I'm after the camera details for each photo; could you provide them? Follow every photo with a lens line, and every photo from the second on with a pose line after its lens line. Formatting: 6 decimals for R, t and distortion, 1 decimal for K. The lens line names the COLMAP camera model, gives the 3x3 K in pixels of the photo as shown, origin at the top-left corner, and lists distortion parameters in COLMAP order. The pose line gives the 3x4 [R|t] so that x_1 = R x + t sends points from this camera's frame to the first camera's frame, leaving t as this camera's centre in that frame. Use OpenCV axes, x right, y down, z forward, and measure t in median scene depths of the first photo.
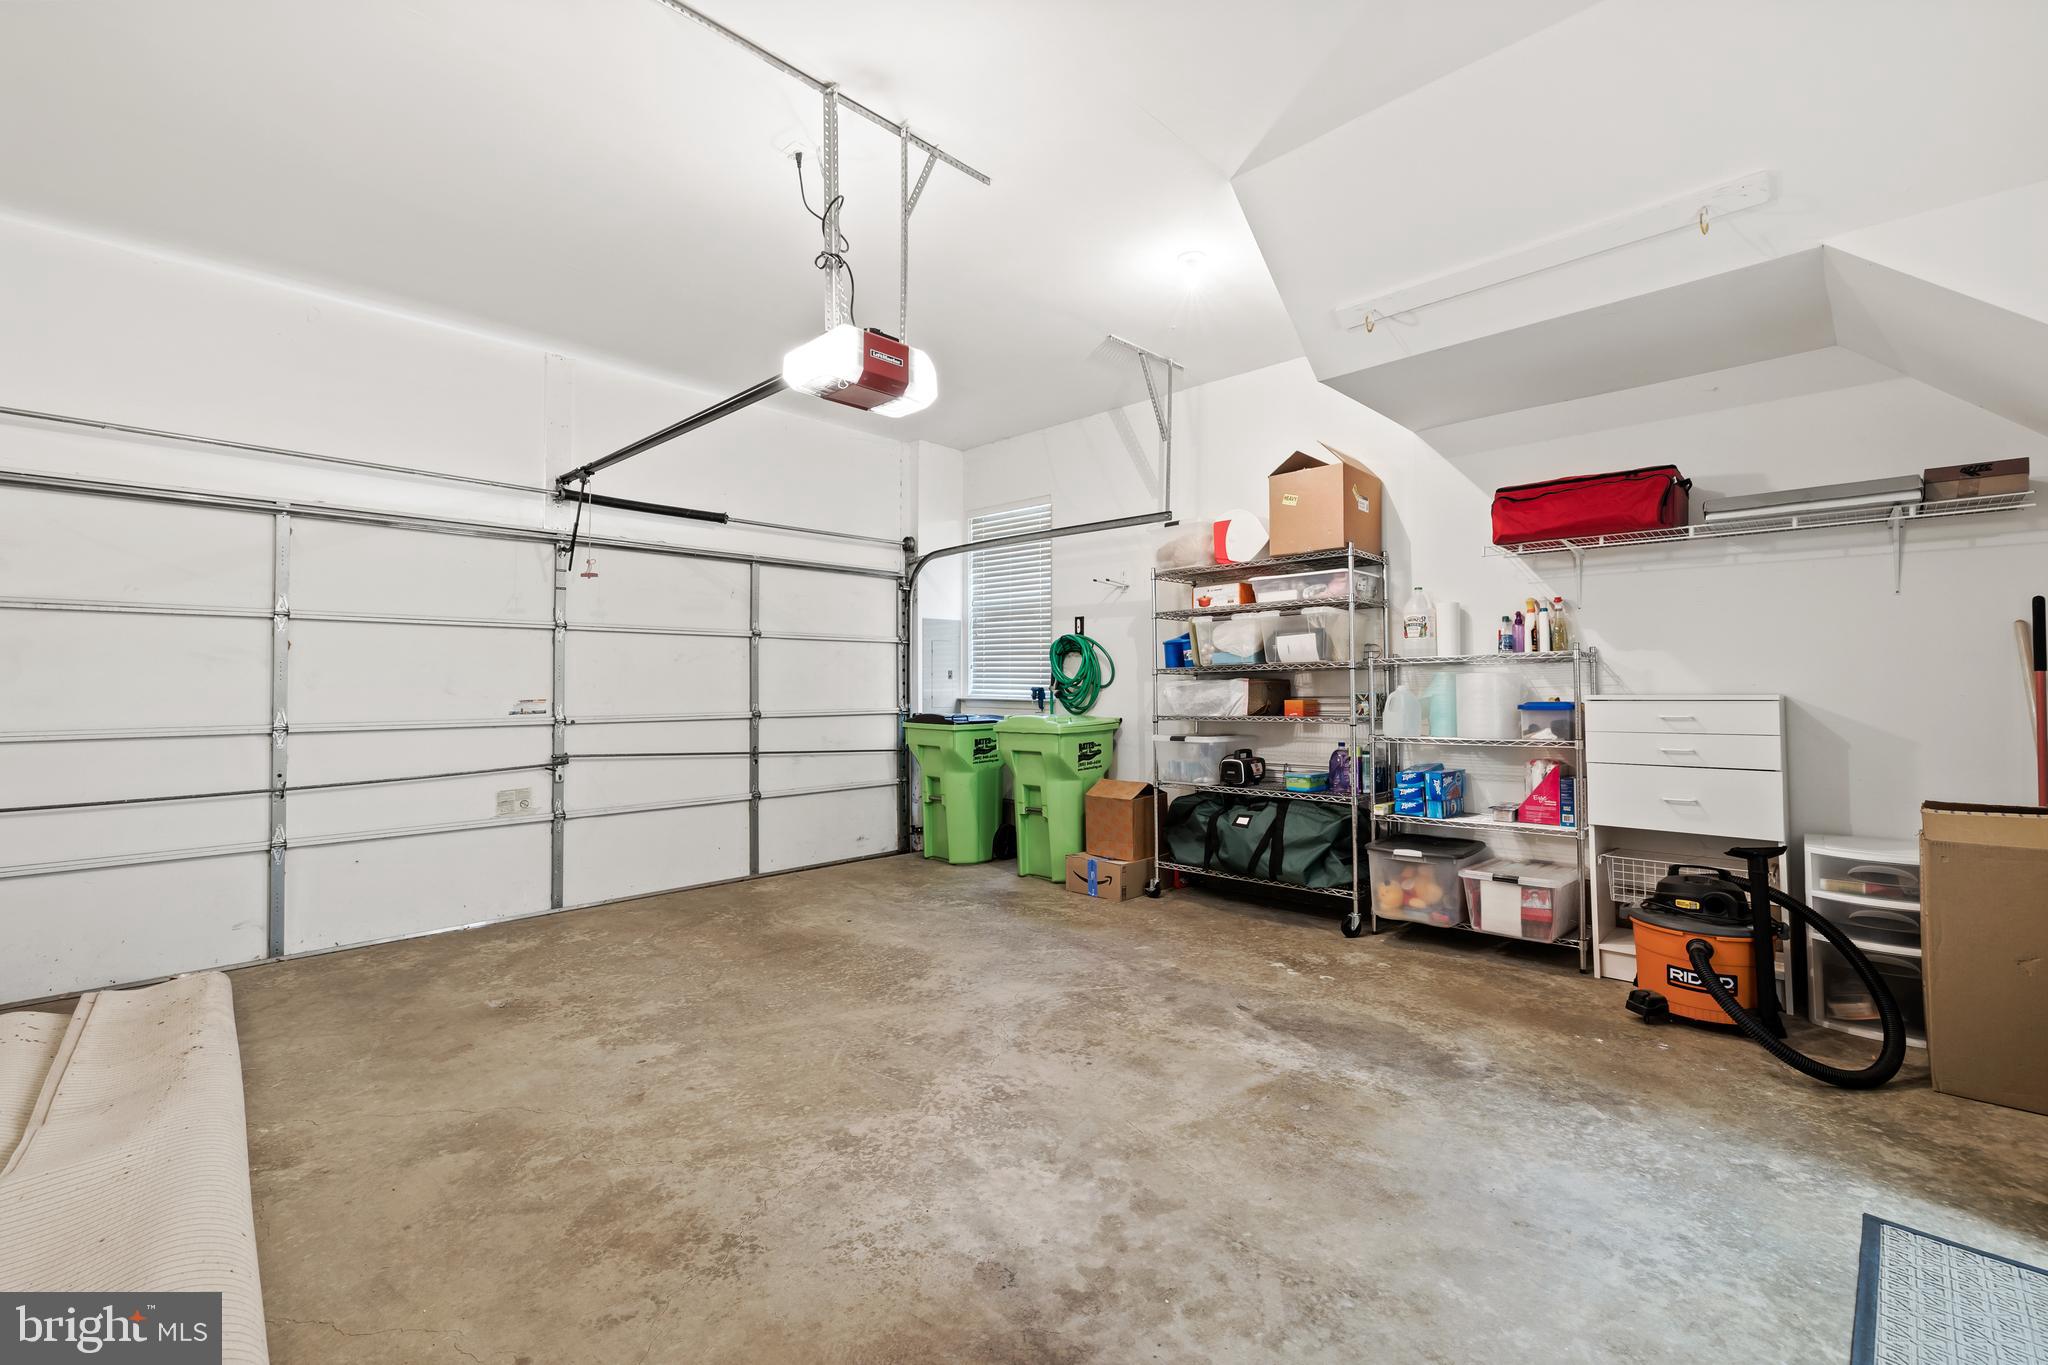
lens RADIAL K [[856.5, 0, 1020.7], [0, 856.5, 679.0], [0, 0, 1]] dist [-0.000467, 0.000318]
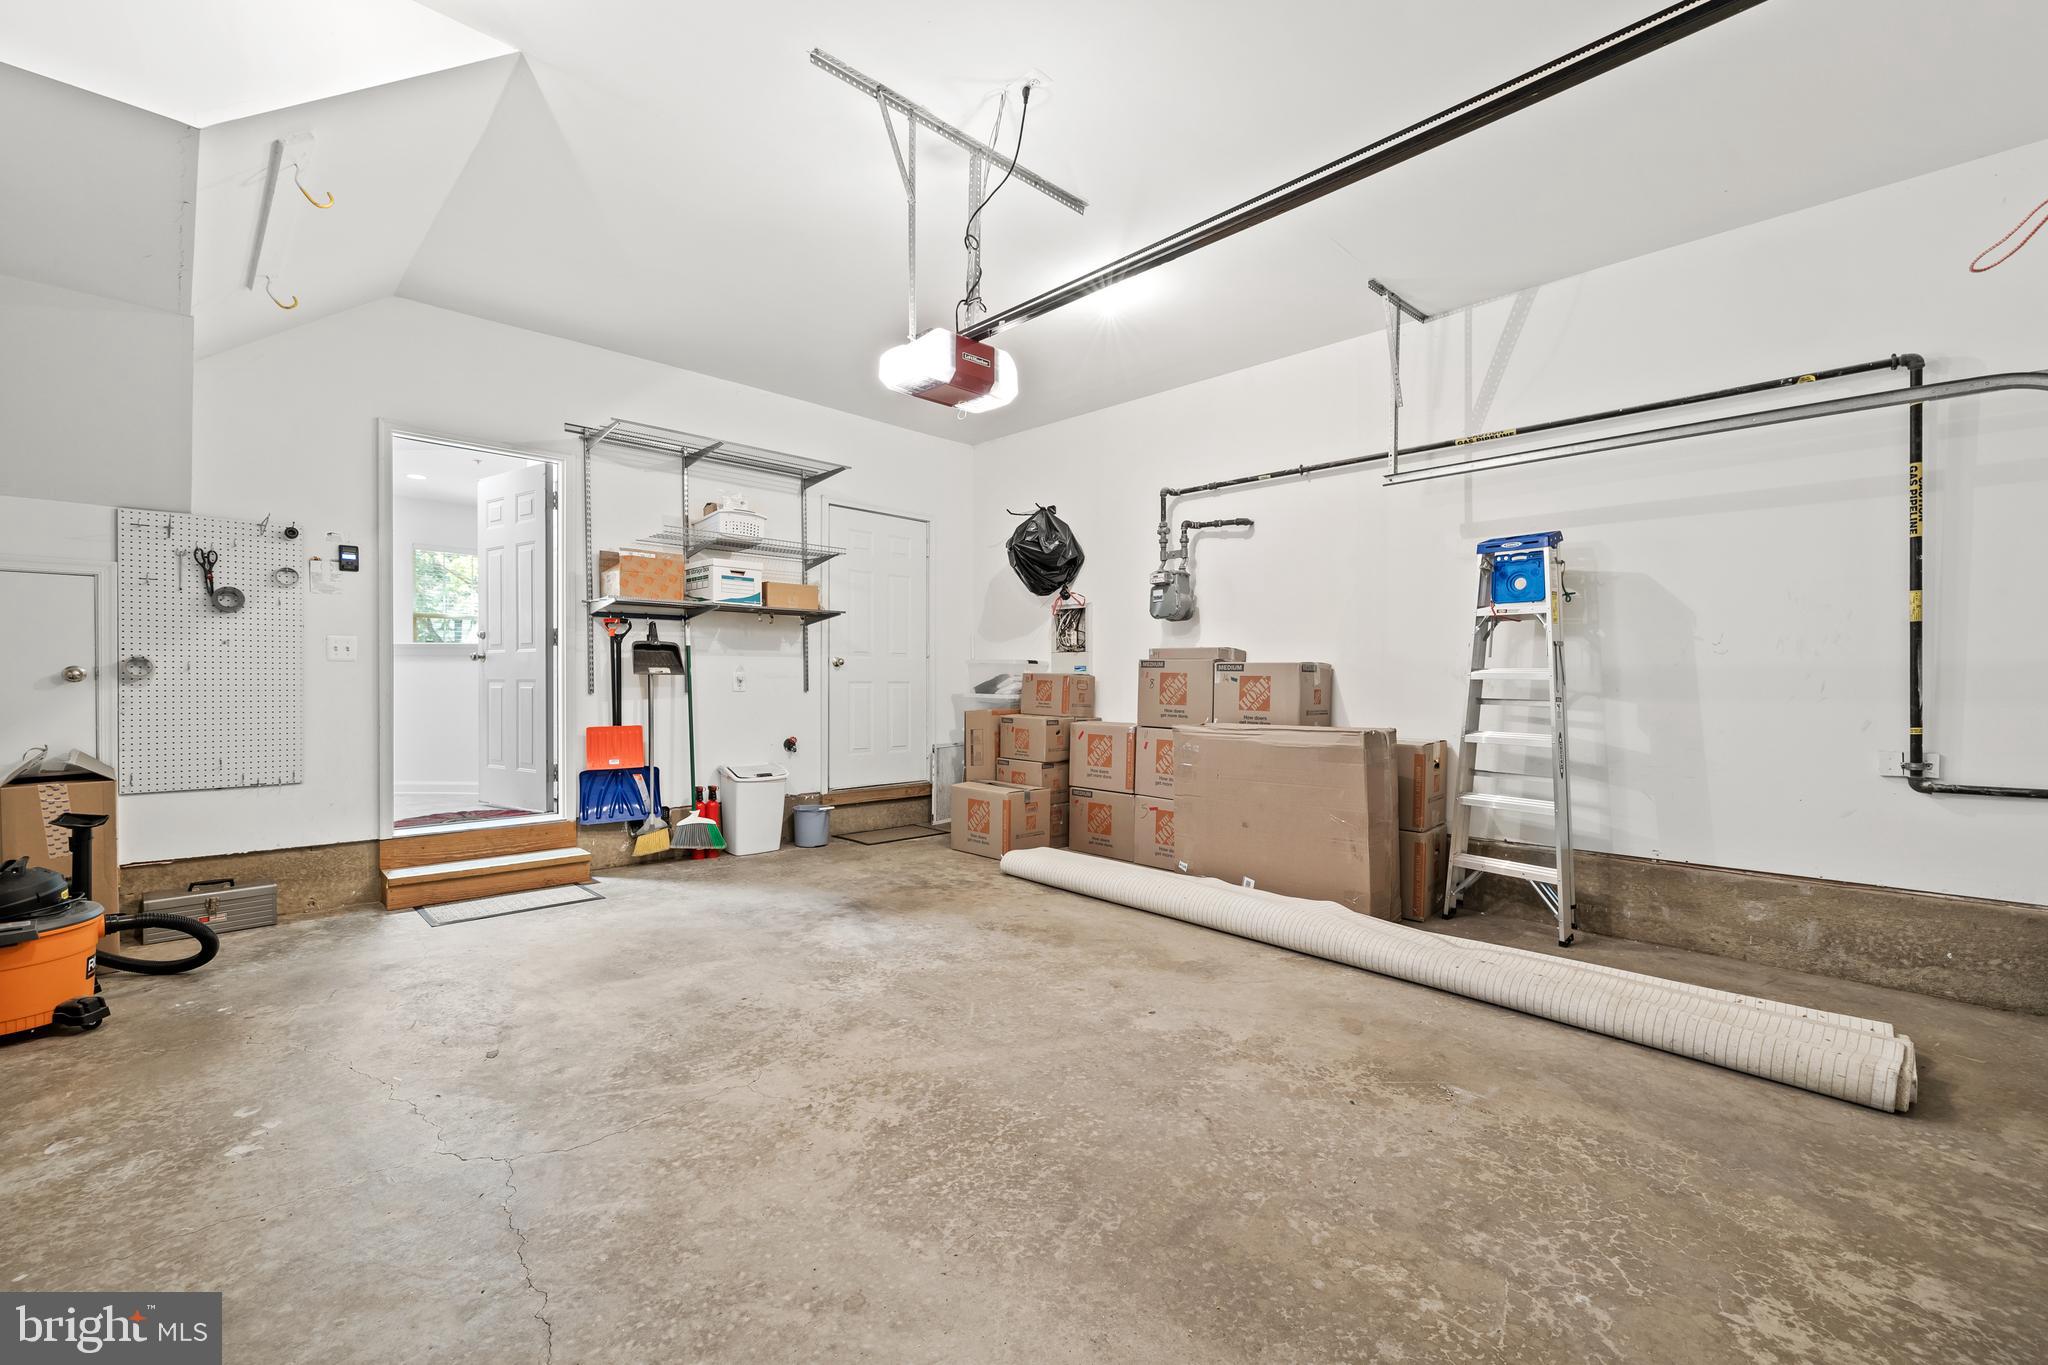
lens RADIAL K [[856.5, 0, 1027.1], [0, 856.5, 679.6], [0, 0, 1]] dist [-0.000467, 0.000318]
pose [[-0.999988, -0.004947, -0.000456, -0.277698], [-0.004943, 0.999954, -0.008170, 0.036223], [0.000496, -0.008167, -0.999967, 2.045508]]
